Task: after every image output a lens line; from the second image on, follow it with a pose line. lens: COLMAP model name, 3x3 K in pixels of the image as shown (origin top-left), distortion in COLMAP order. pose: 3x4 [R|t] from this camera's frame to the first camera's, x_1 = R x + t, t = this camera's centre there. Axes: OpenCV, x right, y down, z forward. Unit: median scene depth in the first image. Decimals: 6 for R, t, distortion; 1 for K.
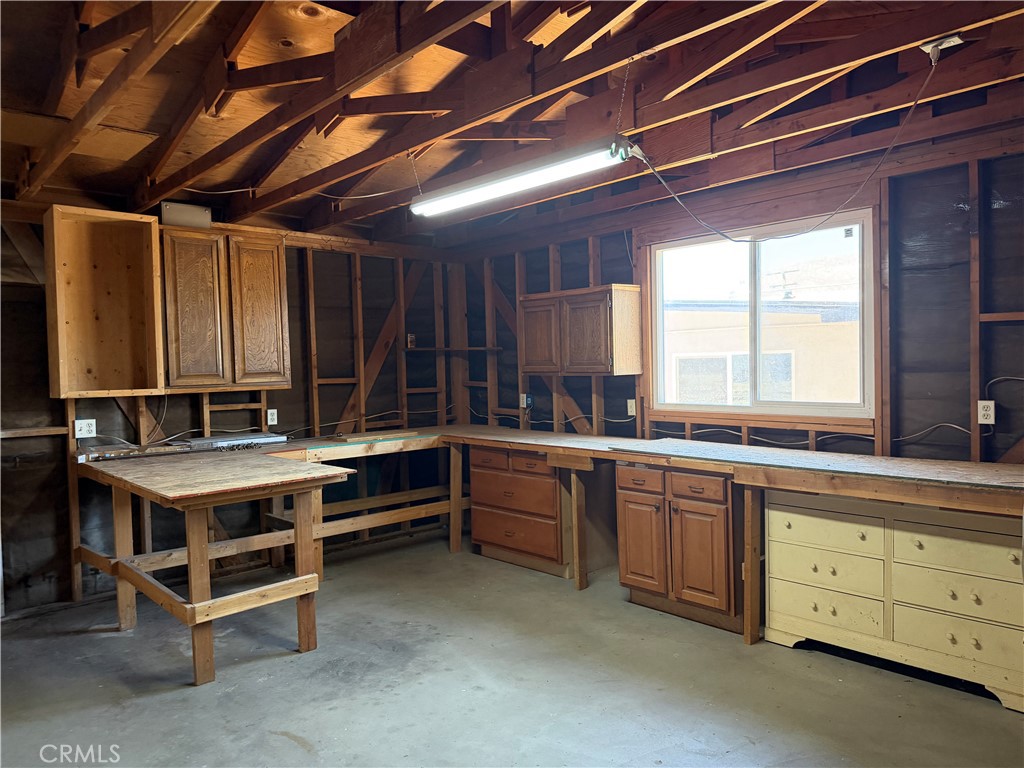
lens RADIAL K [[719.9, 0, 516.5], [0, 719.9, 387.1], [0, 0, 1]] dist [0.062860, -0.077725]
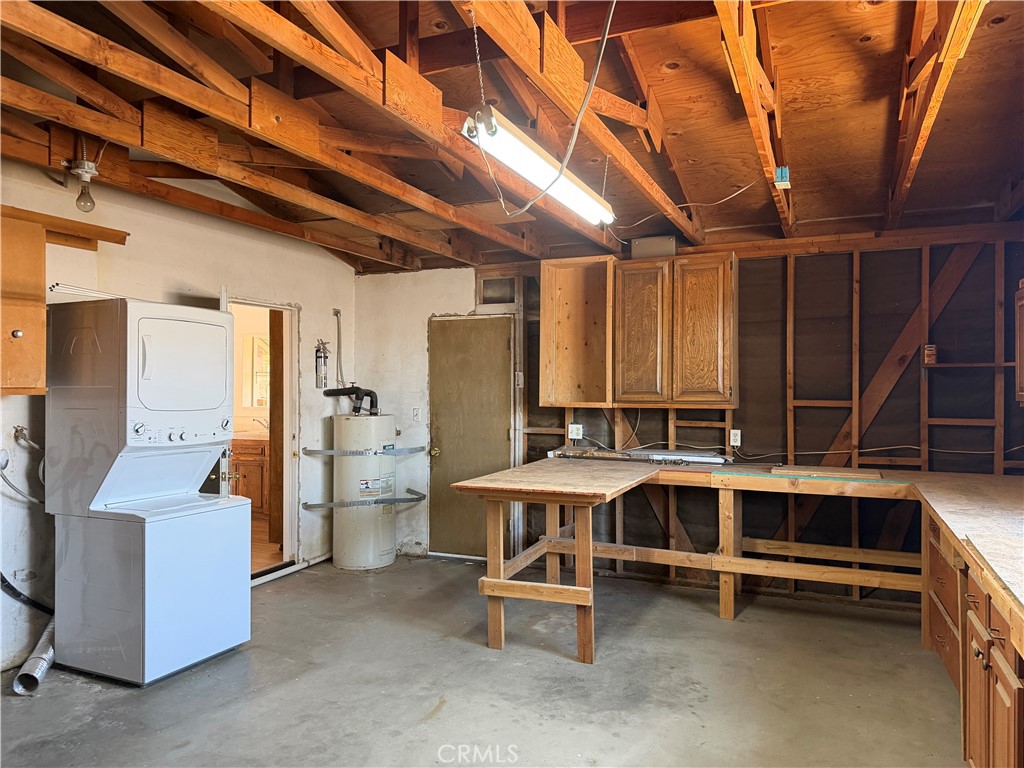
lens RADIAL K [[719.9, 0, 510.4], [0, 719.9, 384.3], [0, 0, 1]] dist [0.062860, -0.077725]
pose [[0.402622, 0.018607, -0.915177, 0.564322], [-0.039165, 0.999228, 0.003086, -0.027783], [0.914528, 0.034601, 0.403040, 0.445151]]
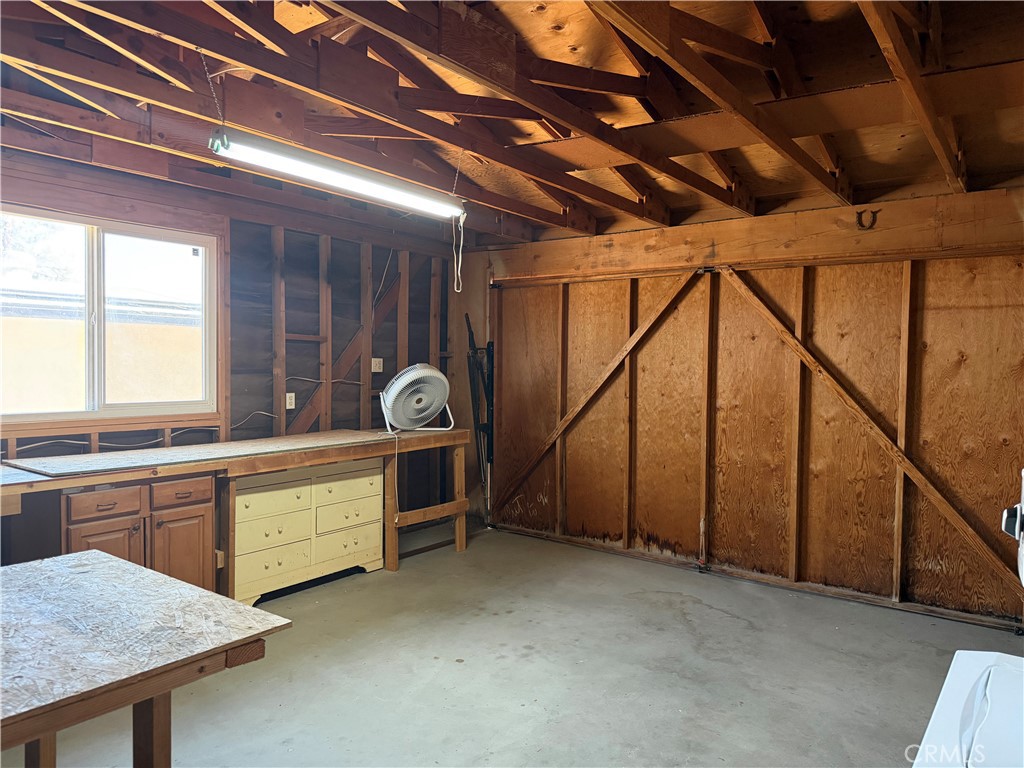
lens RADIAL K [[719.9, 0, 515.8], [0, 719.9, 390.5], [0, 0, 1]] dist [0.062860, -0.077725]
pose [[-0.198025, -0.020991, 0.979972, -0.761029], [0.022773, 0.999402, 0.026009, -0.012226], [-0.979932, 0.027468, -0.197429, 0.728061]]
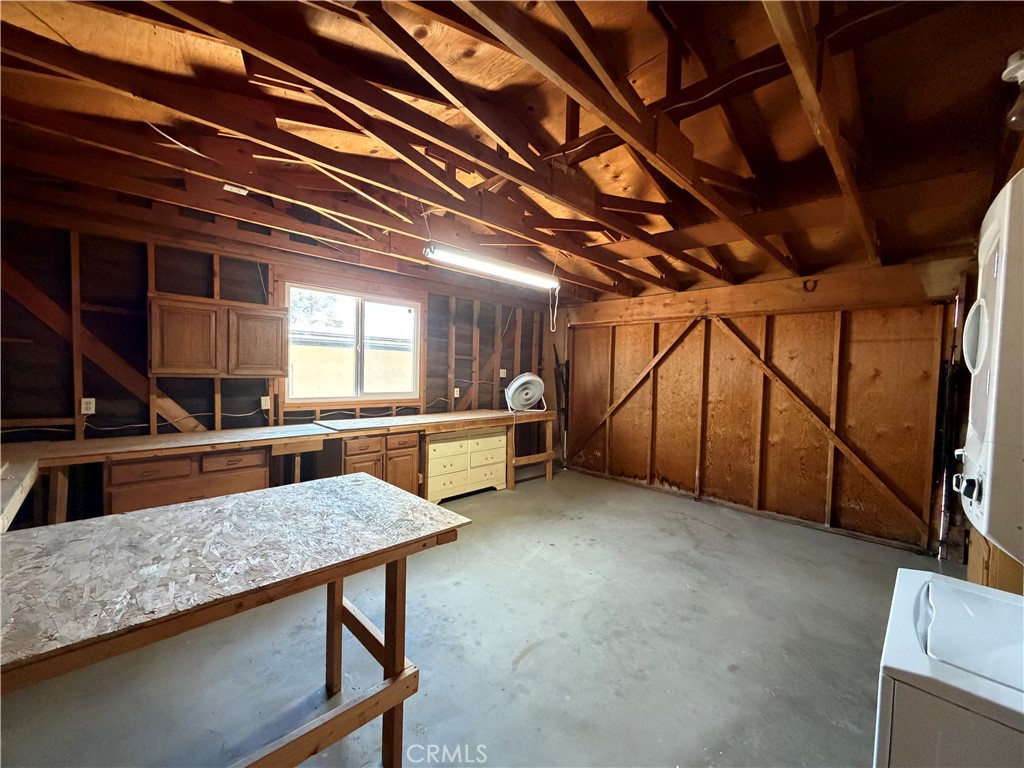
lens RADIAL K [[410.1, 0, 511.5], [0, 410.1, 386.5], [0, 0, 1]] dist [0.000652, 0.001597]
pose [[-0.045260, -0.019846, 0.998778, -0.741208], [0.010227, 0.999741, 0.020329, -0.014242], [-0.998923, 0.011135, -0.045045, 0.750354]]
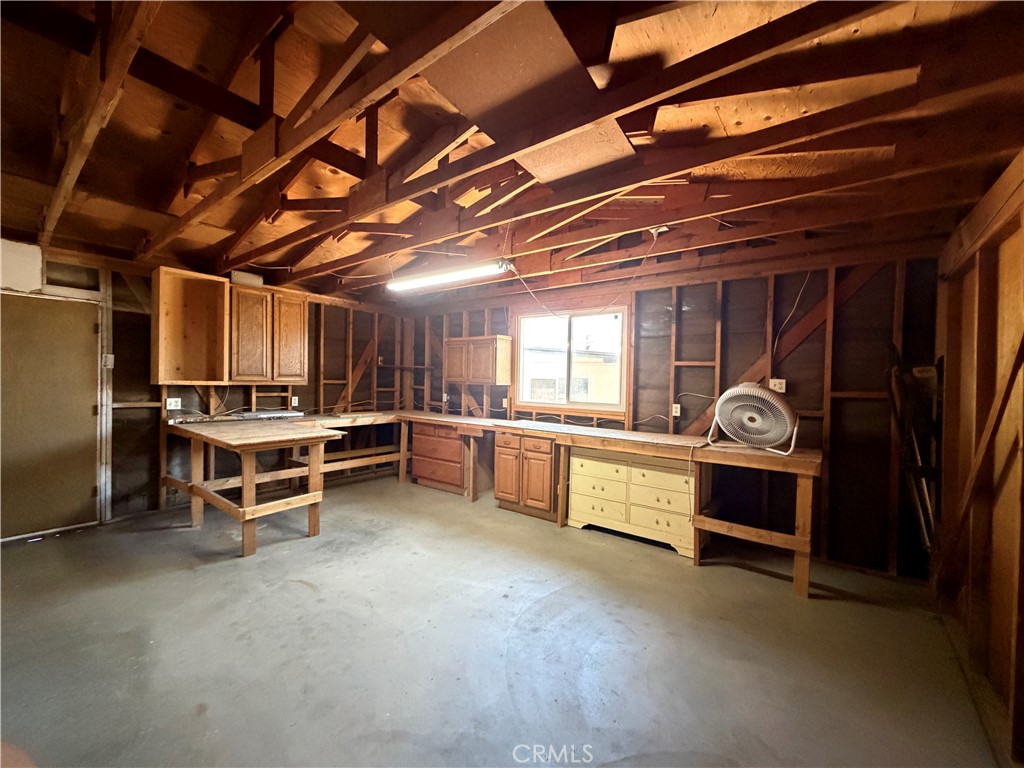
lens RADIAL K [[410.1, 0, 510.4], [0, 410.1, 386.1], [0, 0, 1]] dist [0.000652, 0.001597]
pose [[0.984707, 0.041168, 0.169283, -0.005978], [-0.038361, 0.999067, -0.019819, 0.007214], [-0.169941, 0.013022, 0.985368, -0.041962]]
